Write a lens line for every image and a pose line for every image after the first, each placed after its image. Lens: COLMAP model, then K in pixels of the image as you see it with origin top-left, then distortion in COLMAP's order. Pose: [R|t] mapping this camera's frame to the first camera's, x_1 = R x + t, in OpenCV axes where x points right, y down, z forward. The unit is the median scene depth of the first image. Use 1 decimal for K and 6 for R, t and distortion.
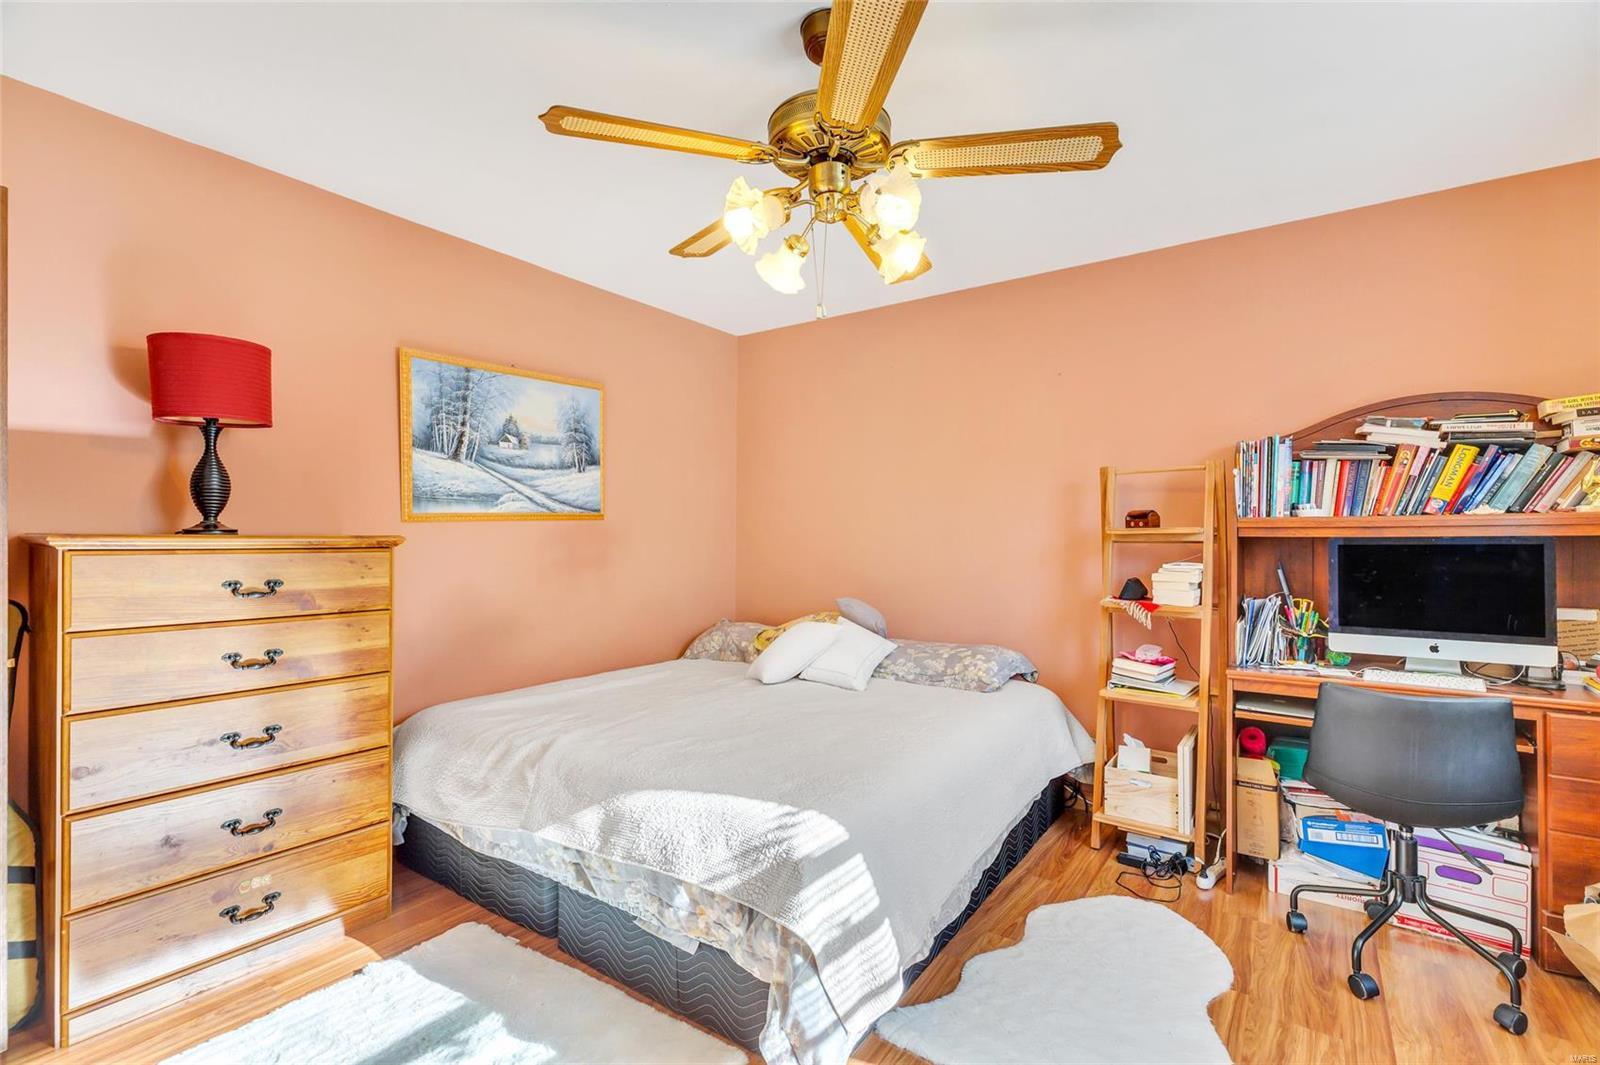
lens RADIAL K [[719.8, 0, 799.7], [0, 719.8, 532.2], [0, 0, 1]] dist [-0.000585, 0.000451]
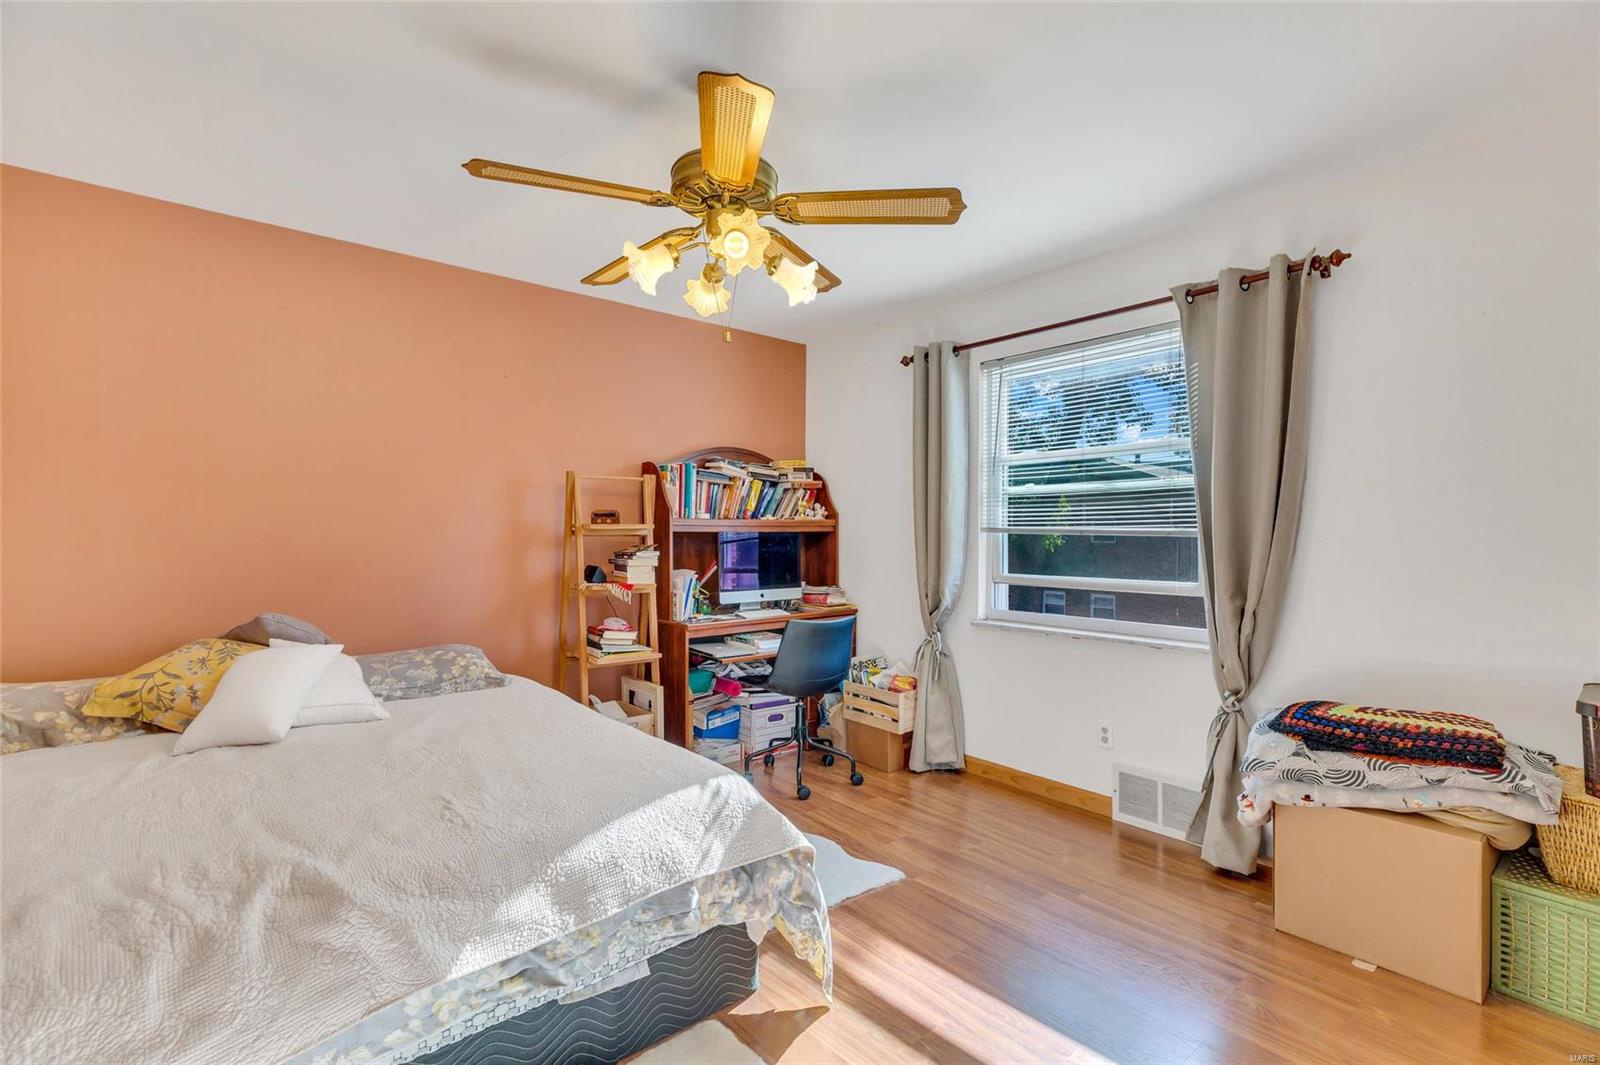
lens RADIAL K [[719.8, 0, 807.7], [0, 719.8, 535.0], [0, 0, 1]] dist [-0.000585, 0.000451]
pose [[0.259445, -0.003600, 0.965751, -0.605586], [-0.010391, 0.999925, 0.006519, 0.000944], [-0.965702, -0.011726, 0.259388, 0.336916]]
